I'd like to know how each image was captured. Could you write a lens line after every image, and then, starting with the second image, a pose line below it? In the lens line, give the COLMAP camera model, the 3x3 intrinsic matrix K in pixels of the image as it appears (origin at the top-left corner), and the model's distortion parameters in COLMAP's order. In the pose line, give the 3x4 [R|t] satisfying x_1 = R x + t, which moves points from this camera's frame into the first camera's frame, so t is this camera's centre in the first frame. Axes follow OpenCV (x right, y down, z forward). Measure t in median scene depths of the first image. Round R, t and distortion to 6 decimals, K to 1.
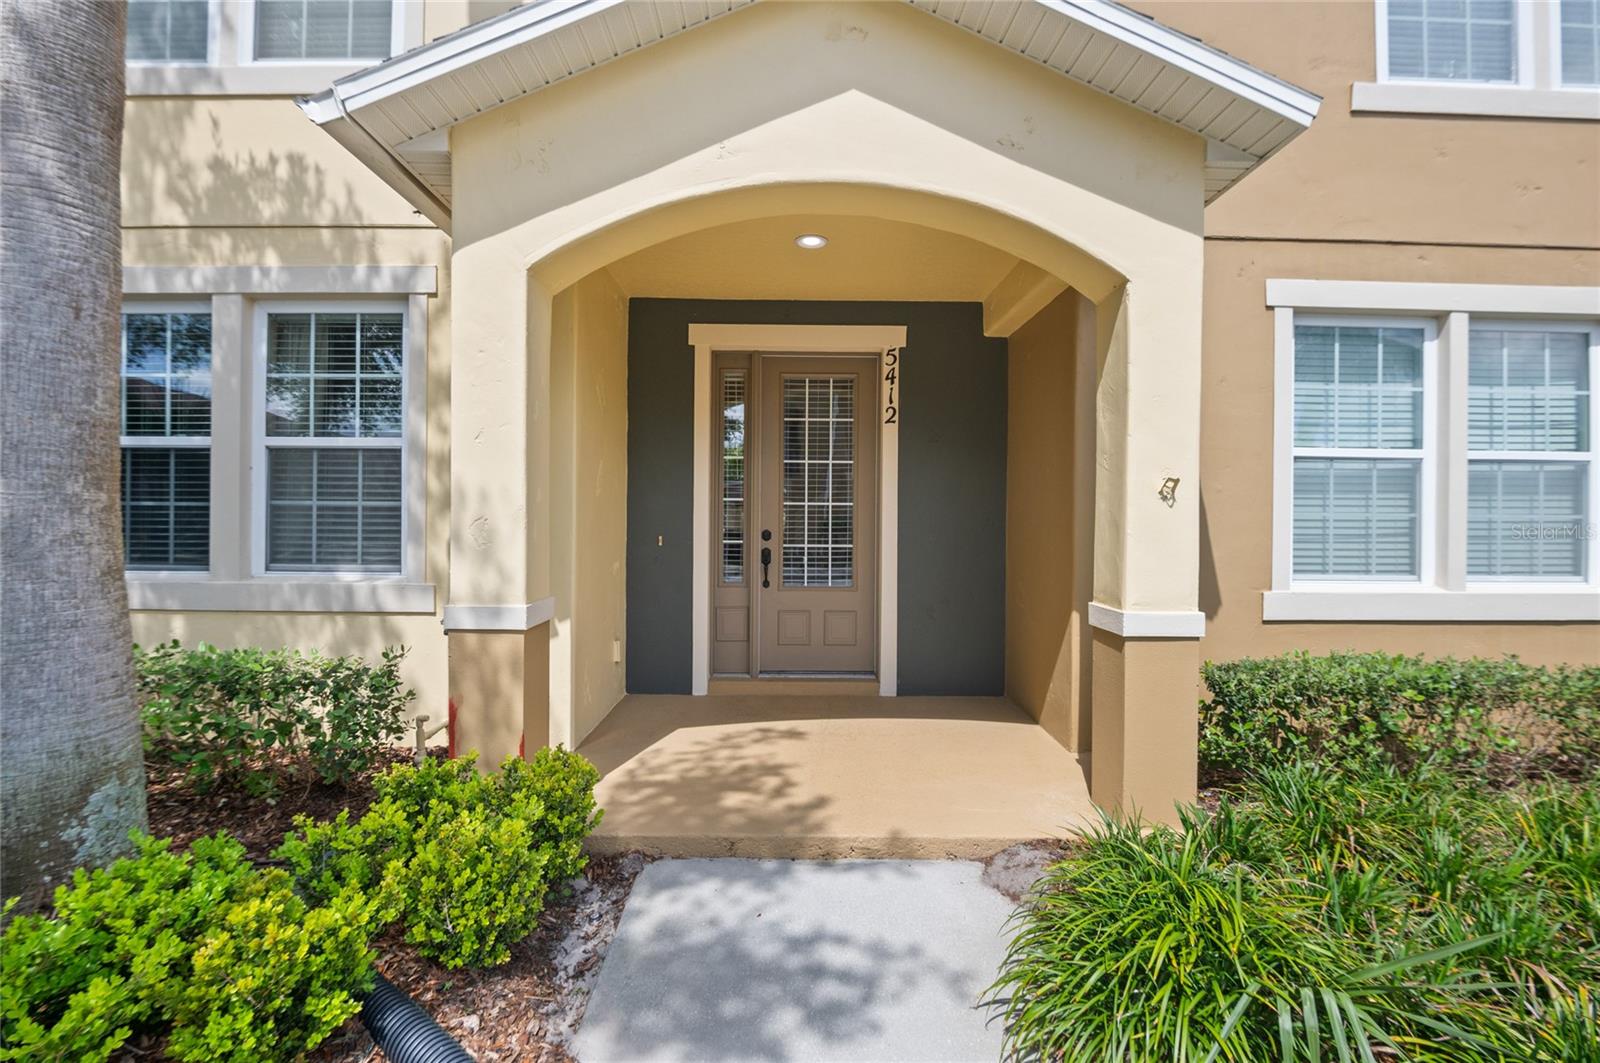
lens RADIAL K [[696.3, 0, 795.6], [0, 696.3, 530.0], [0, 0, 1]] dist [-0.004218, -0.006287]
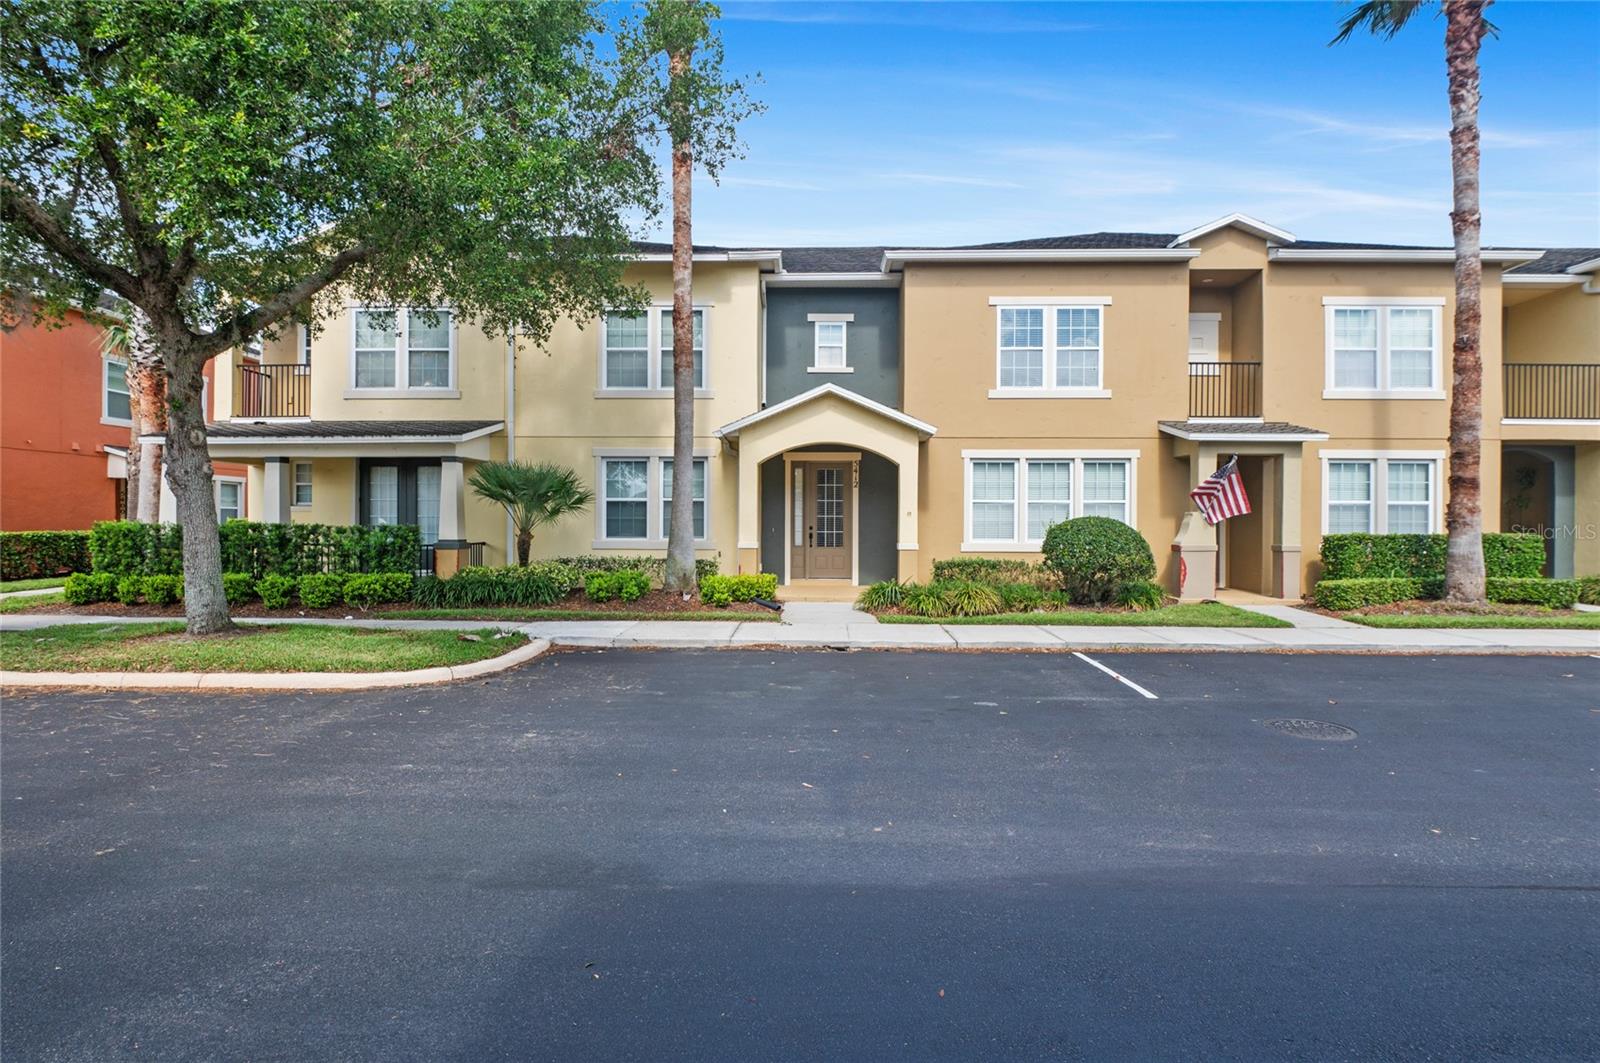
lens RADIAL K [[822.5, 0, 797.3], [0, 822.5, 537.3], [0, 0, 1]] dist [-0.006329, -0.001861]
pose [[0.999368, -0.002050, -0.035488, 0.025351], [0.002062, 0.999998, 0.000302, 0.056440], [0.035487, -0.000375, 0.999370, -2.889049]]
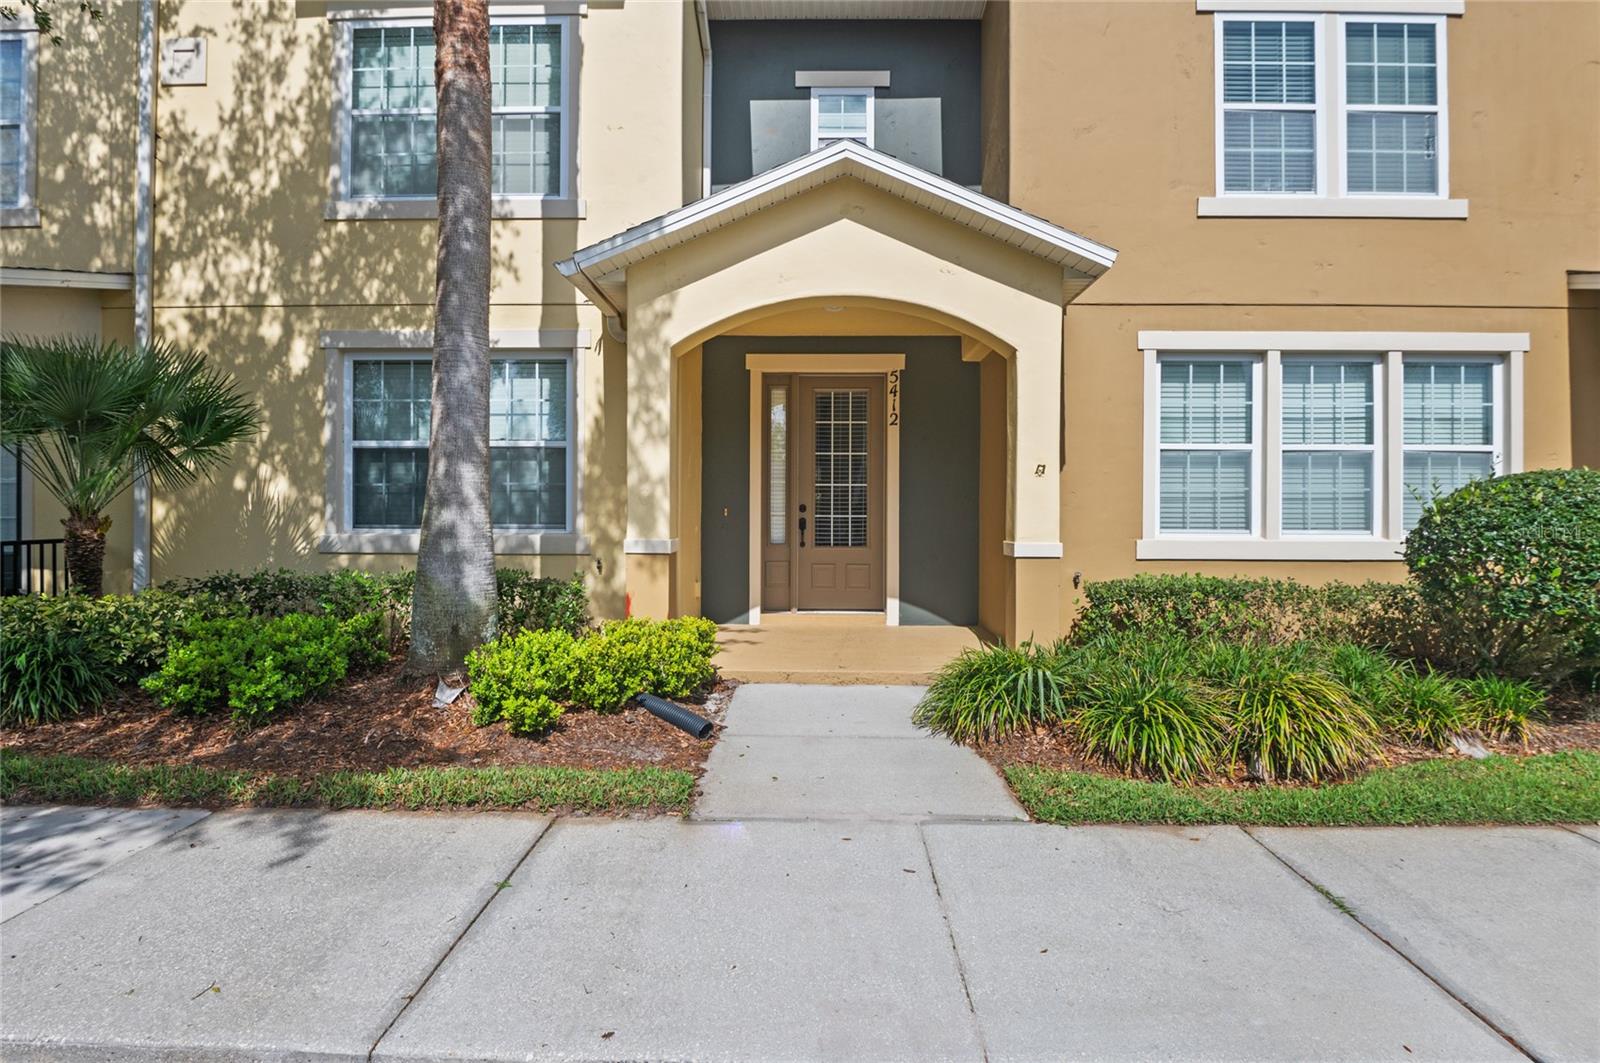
lens RADIAL K [[822.5, 0, 796.2], [0, 822.5, 525.4], [0, 0, 1]] dist [-0.006329, -0.001861]
pose [[0.999482, -0.002830, -0.032043, -0.004027], [0.002688, 0.999986, -0.004496, 0.061399], [0.032055, 0.004408, 0.999476, -0.769256]]
